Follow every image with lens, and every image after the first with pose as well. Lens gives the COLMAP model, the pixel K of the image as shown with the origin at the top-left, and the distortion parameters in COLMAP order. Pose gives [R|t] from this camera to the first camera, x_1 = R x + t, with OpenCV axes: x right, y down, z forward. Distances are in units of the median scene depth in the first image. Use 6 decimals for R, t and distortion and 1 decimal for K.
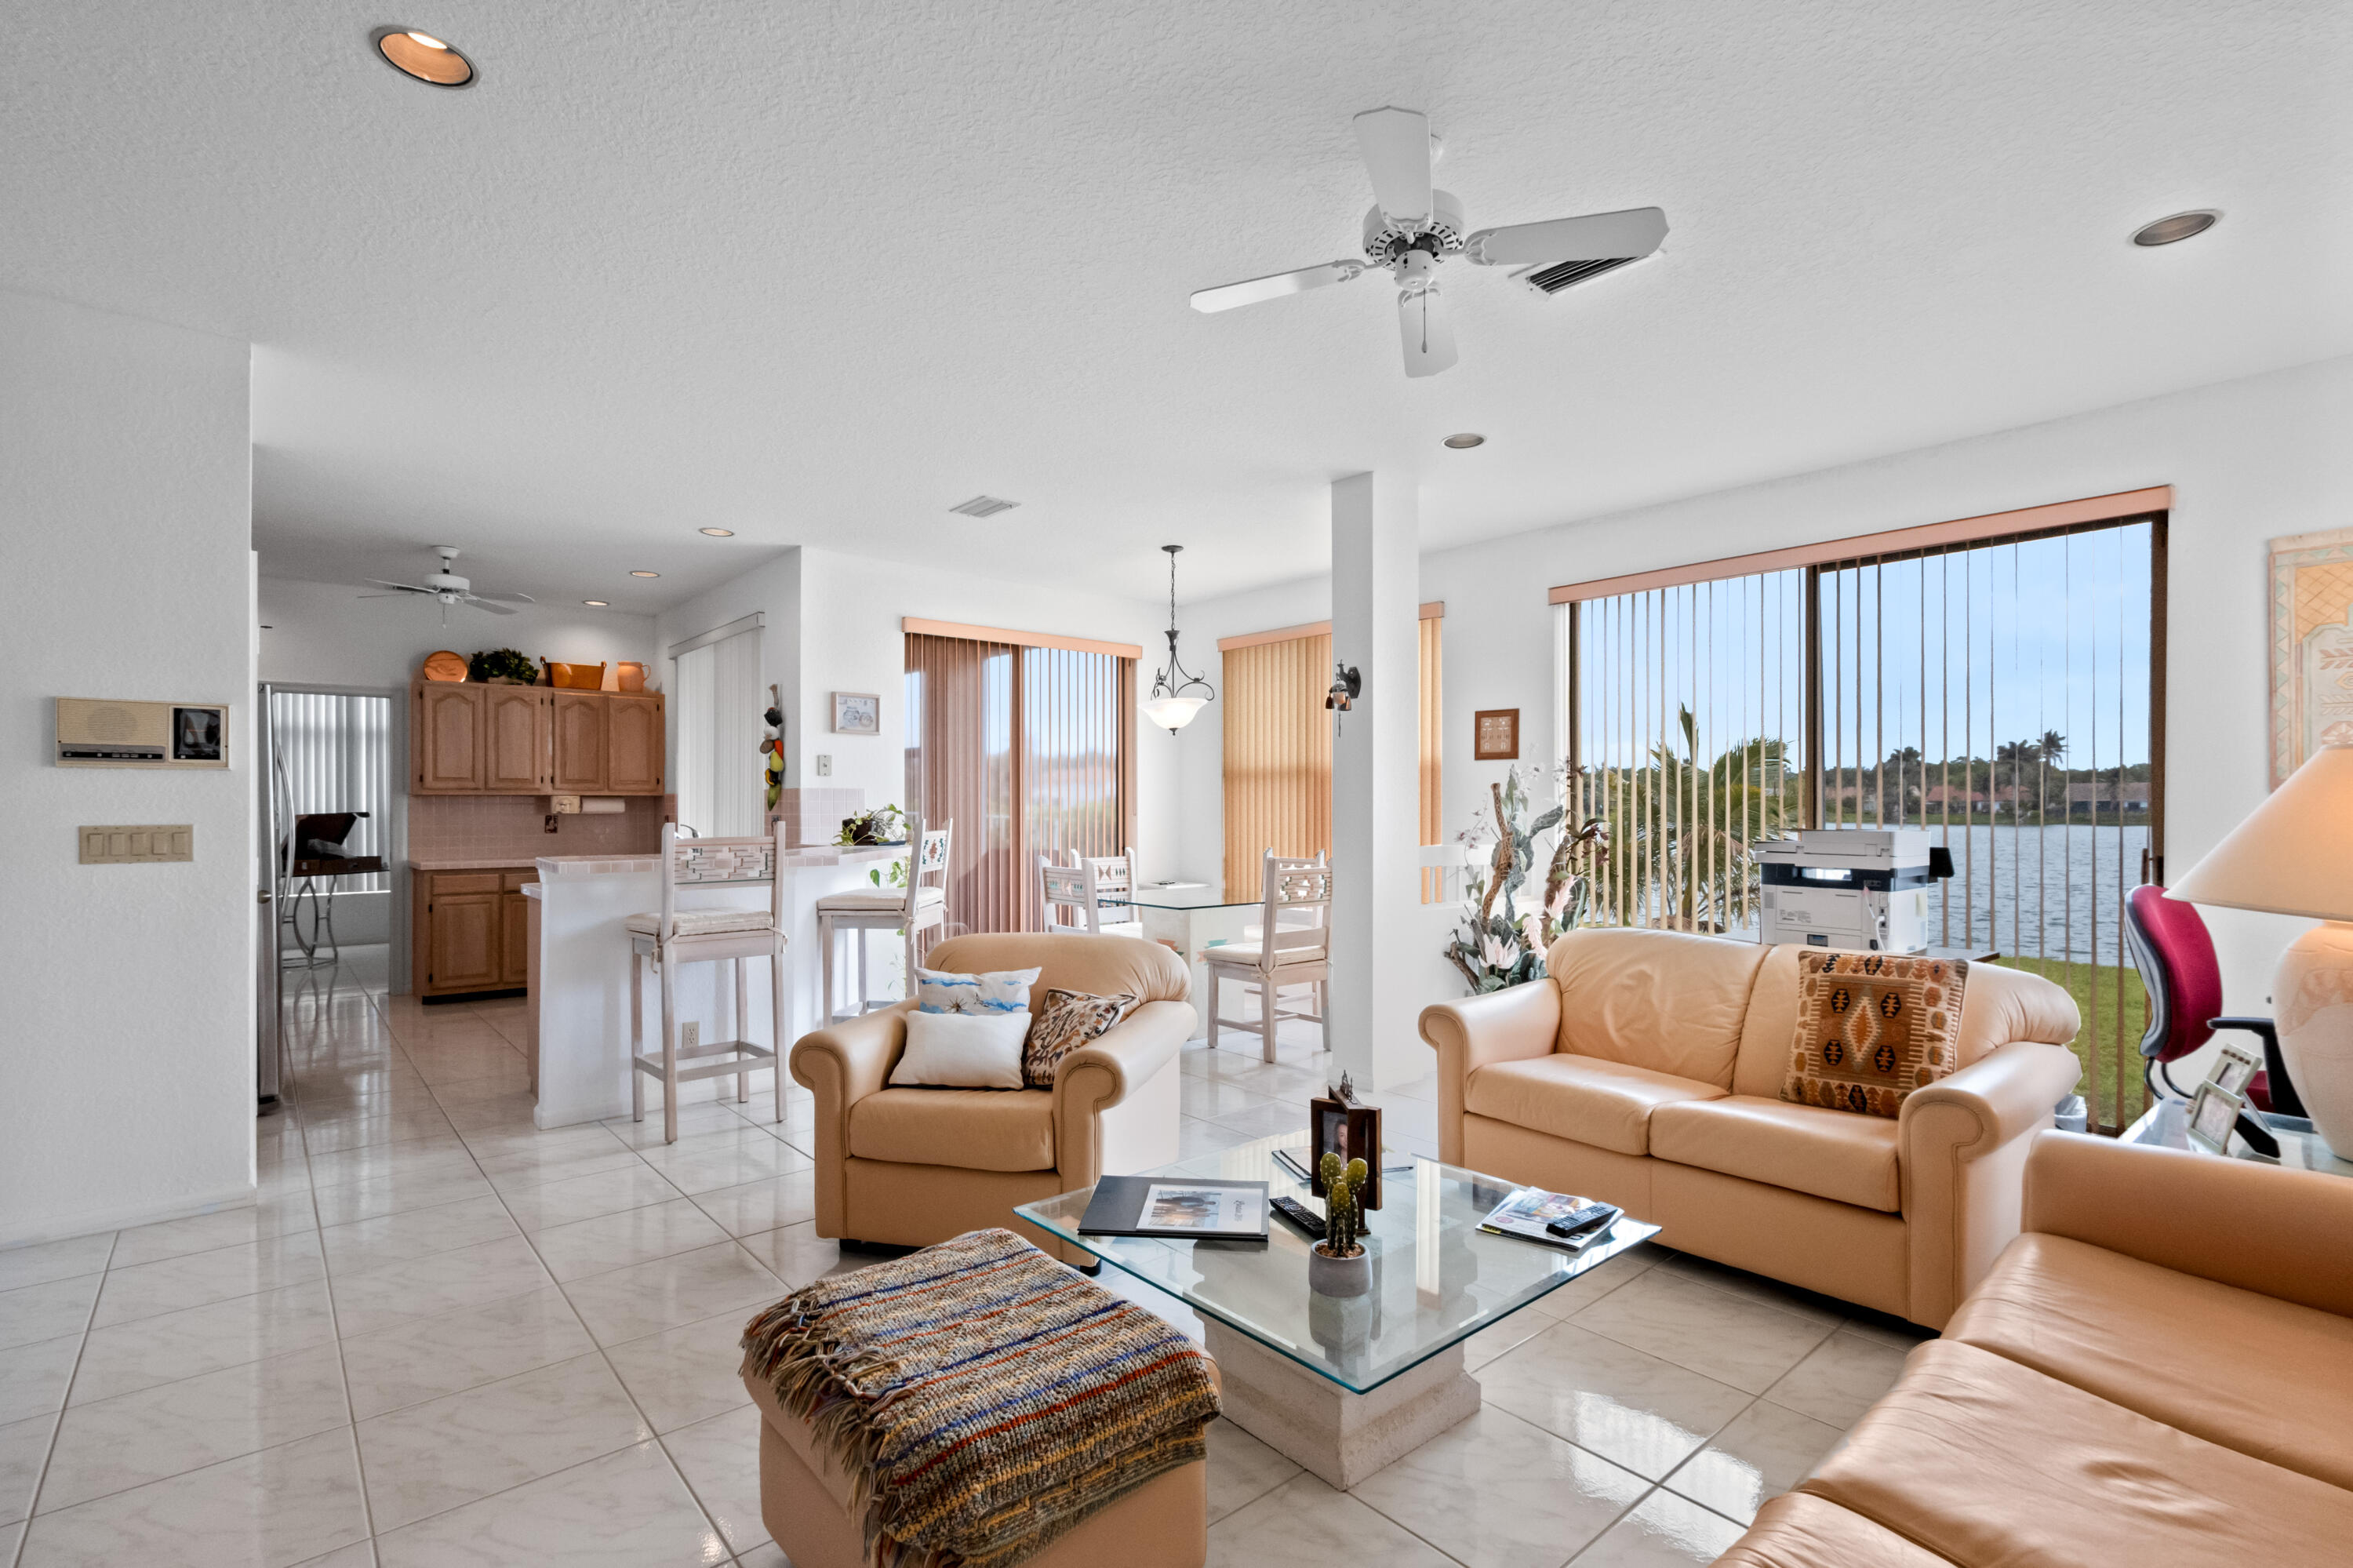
lens RADIAL K [[1091.0, 0, 1177.6], [0, 1091.0, 807.8], [0, 0, 1]] dist [0.000300, -0.000098]
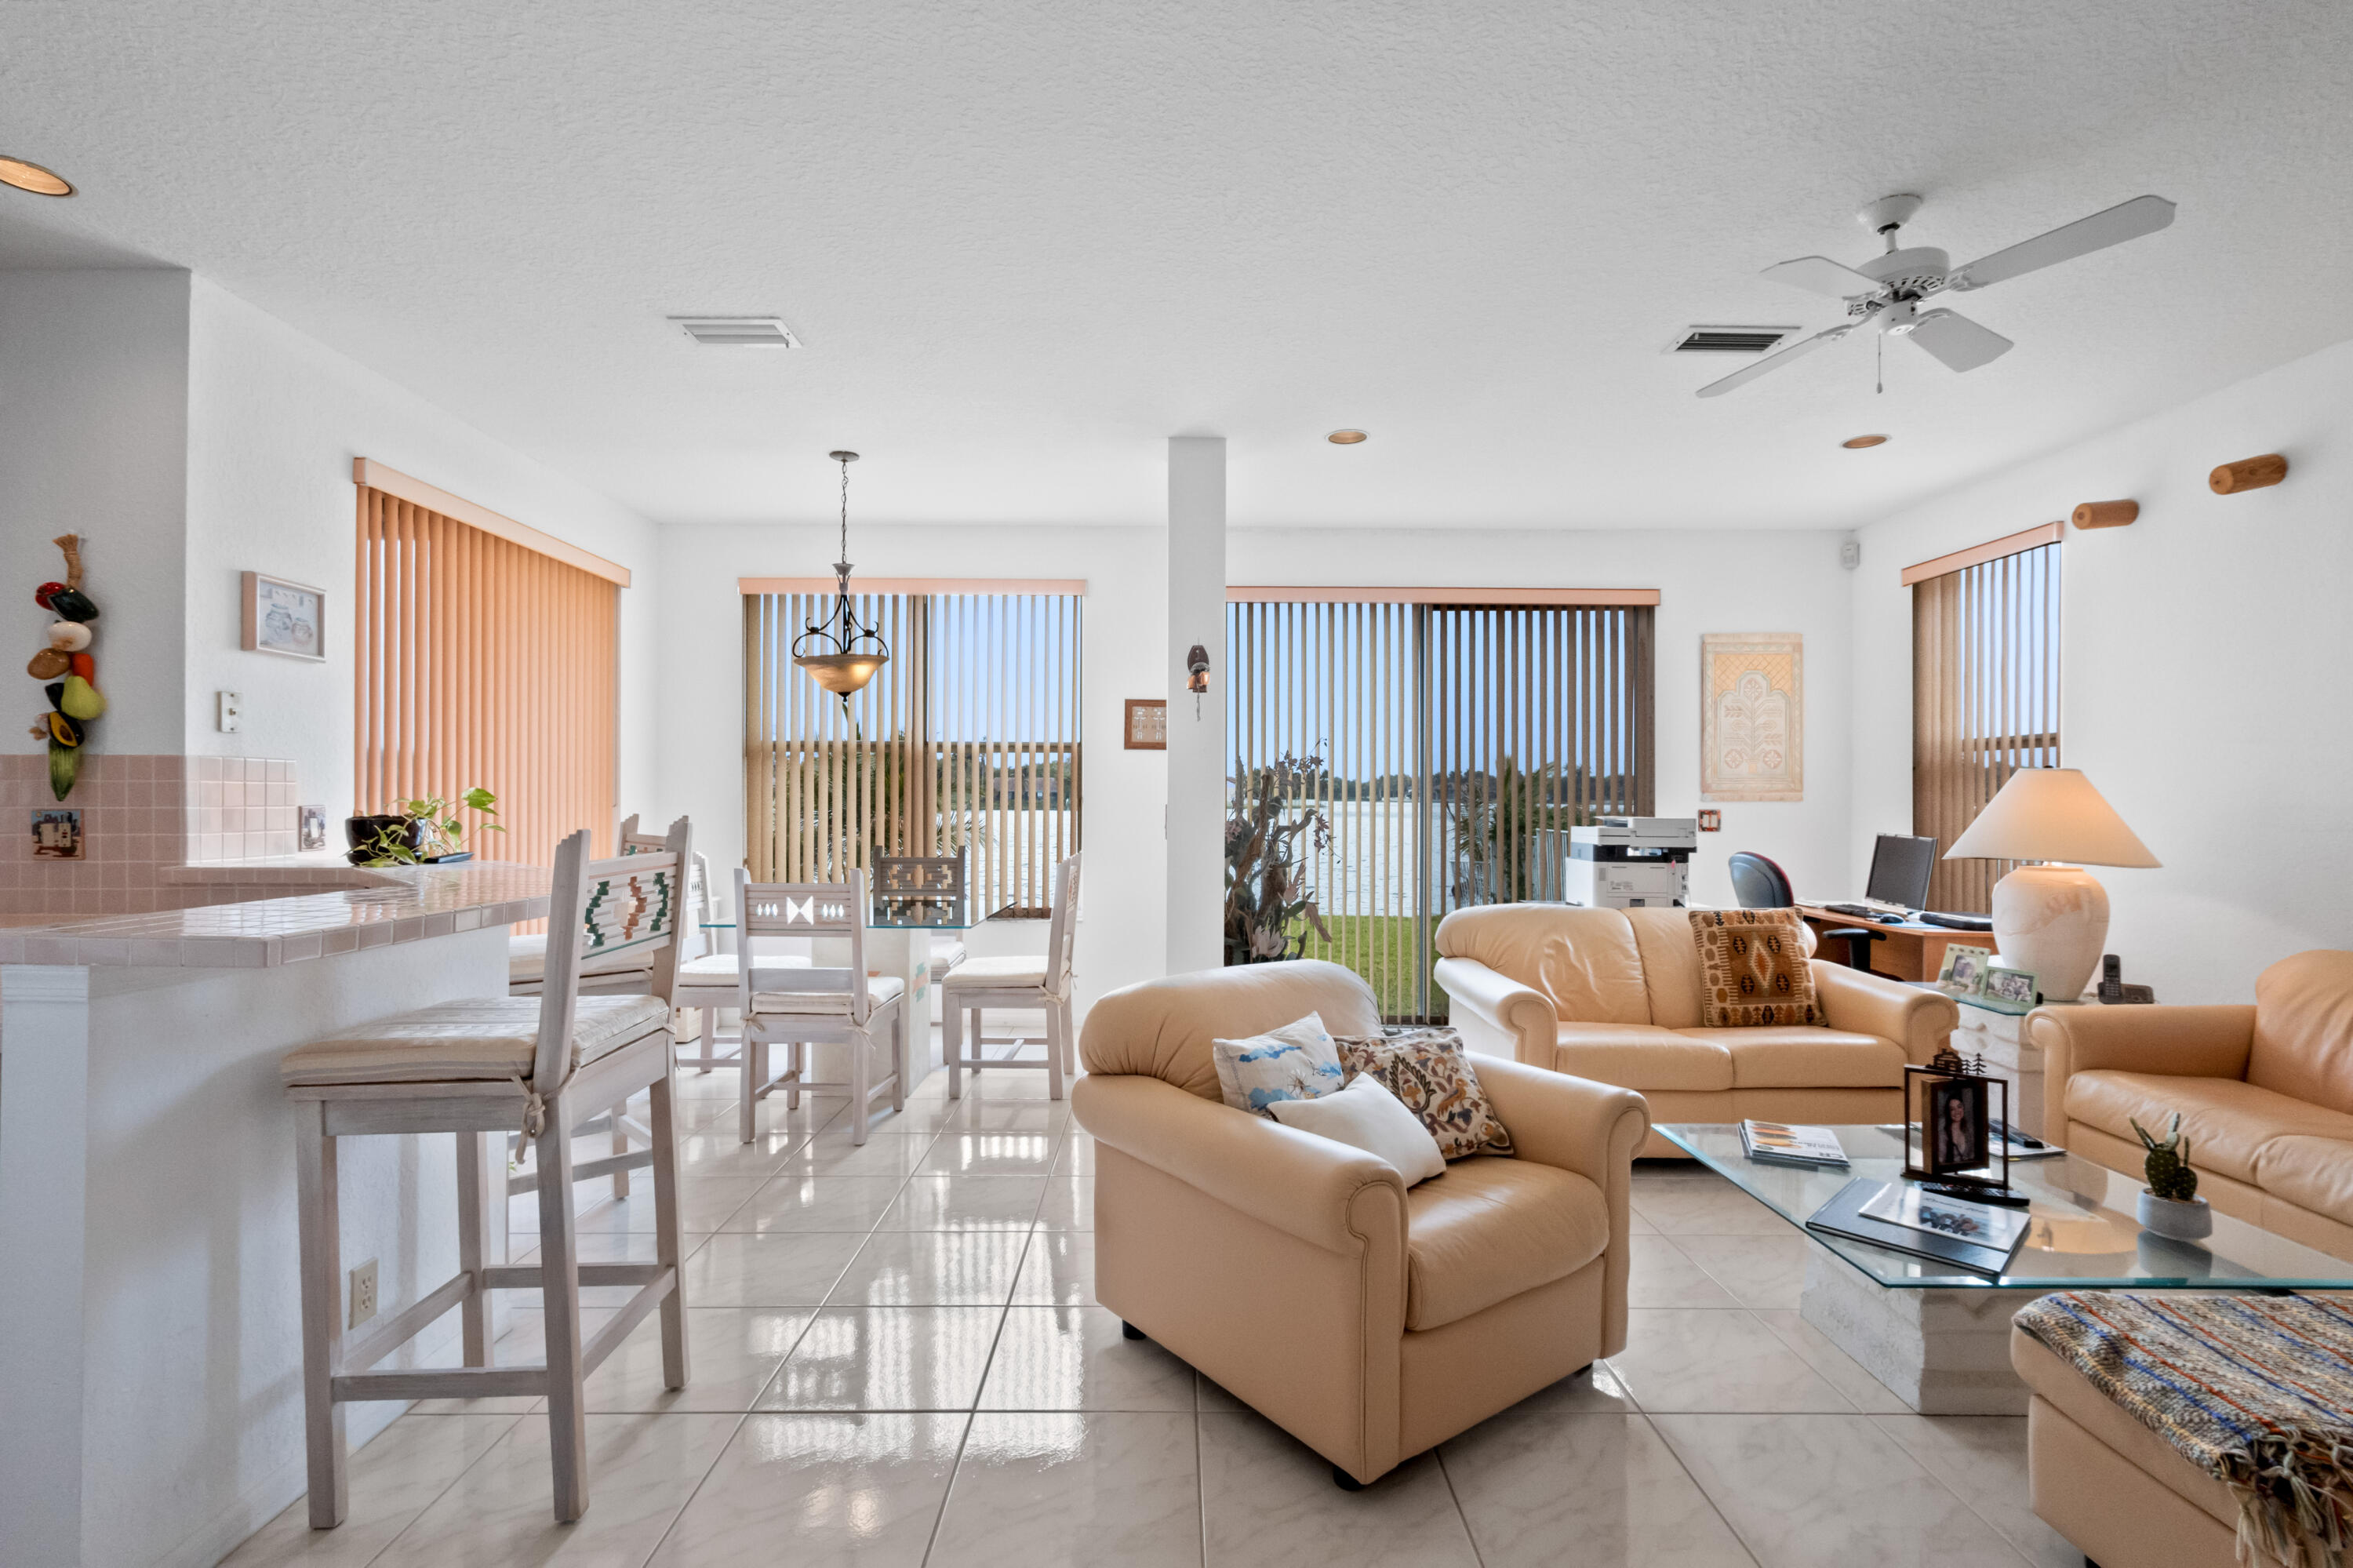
lens RADIAL K [[1086.9, 0, 1178.0], [0, 1086.9, 791.3], [0, 0, 1]] dist [-0.001836, -0.000166]
pose [[0.644447, 0.007020, 0.764617, -0.378897], [-0.004703, 0.999975, -0.005217, -0.001147], [-0.764634, -0.000234, 0.644464, 0.293078]]
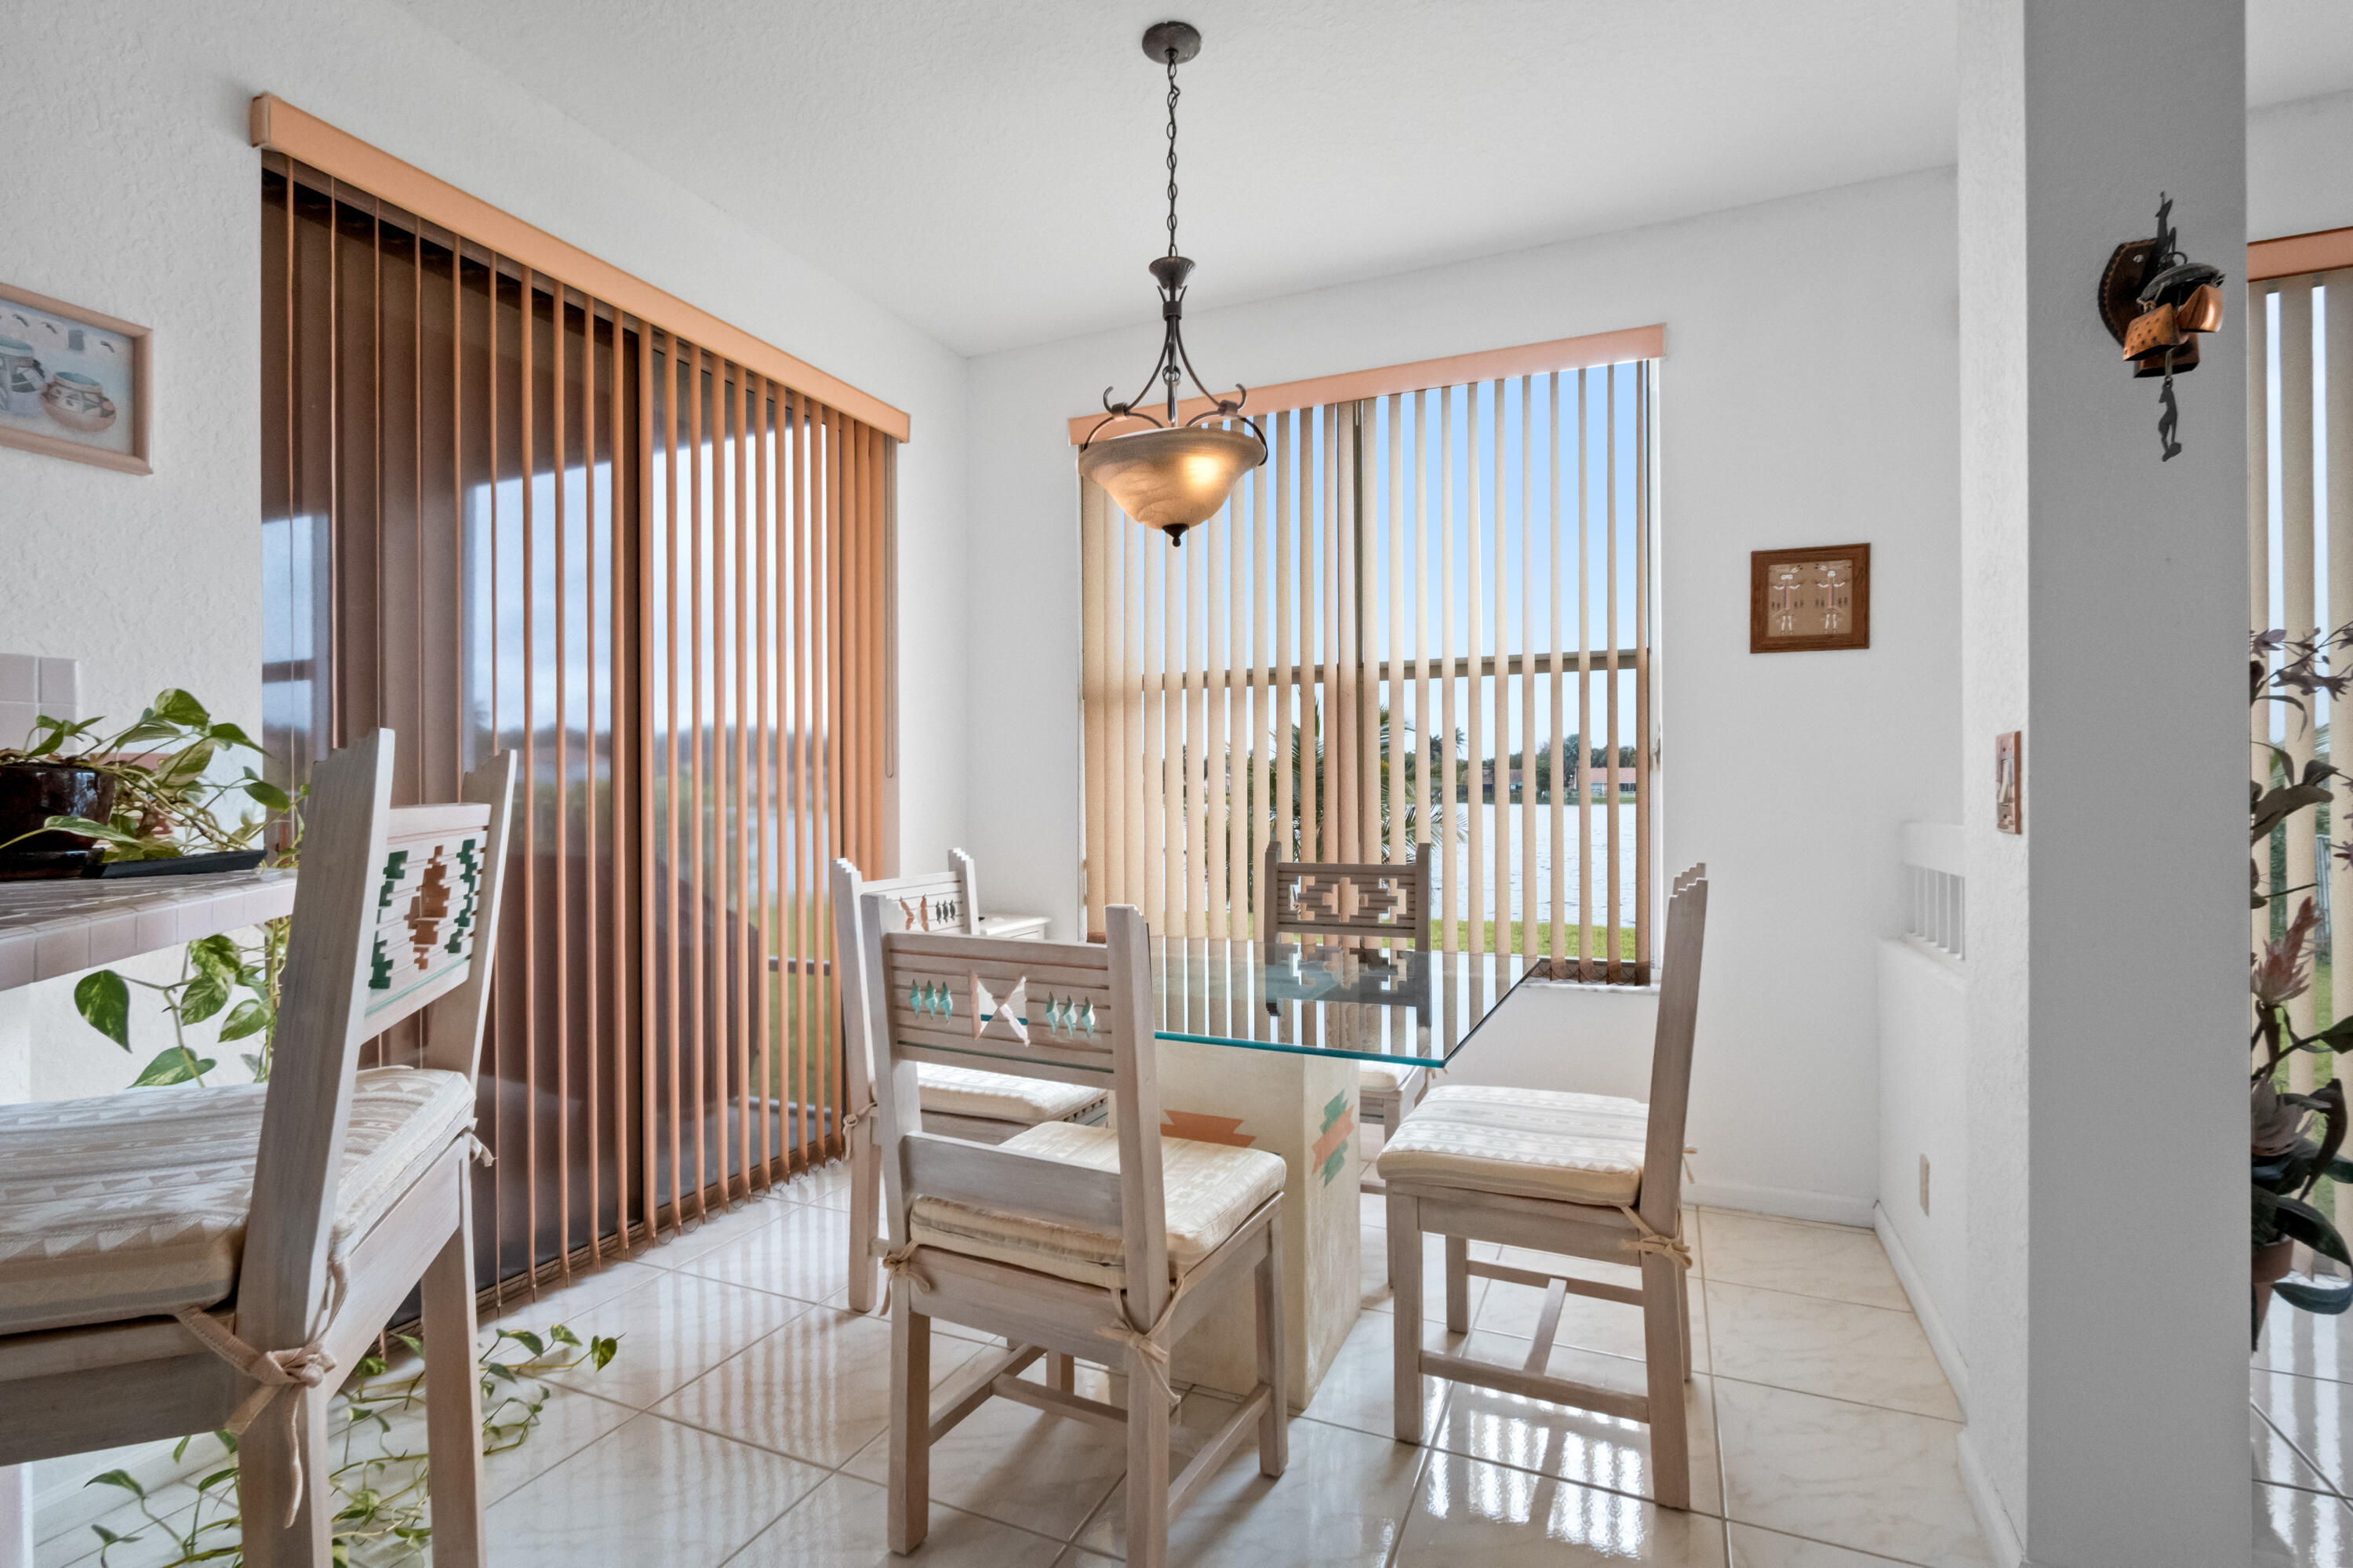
lens RADIAL K [[1086.9, 0, 1178.0], [0, 1086.9, 791.3], [0, 0, 1]] dist [-0.001836, -0.000166]
pose [[0.902681, -0.003867, 0.430293, -0.142536], [0.003791, 0.999992, 0.001035, 0.014143], [-0.430293, 0.000697, 0.902689, 0.583750]]
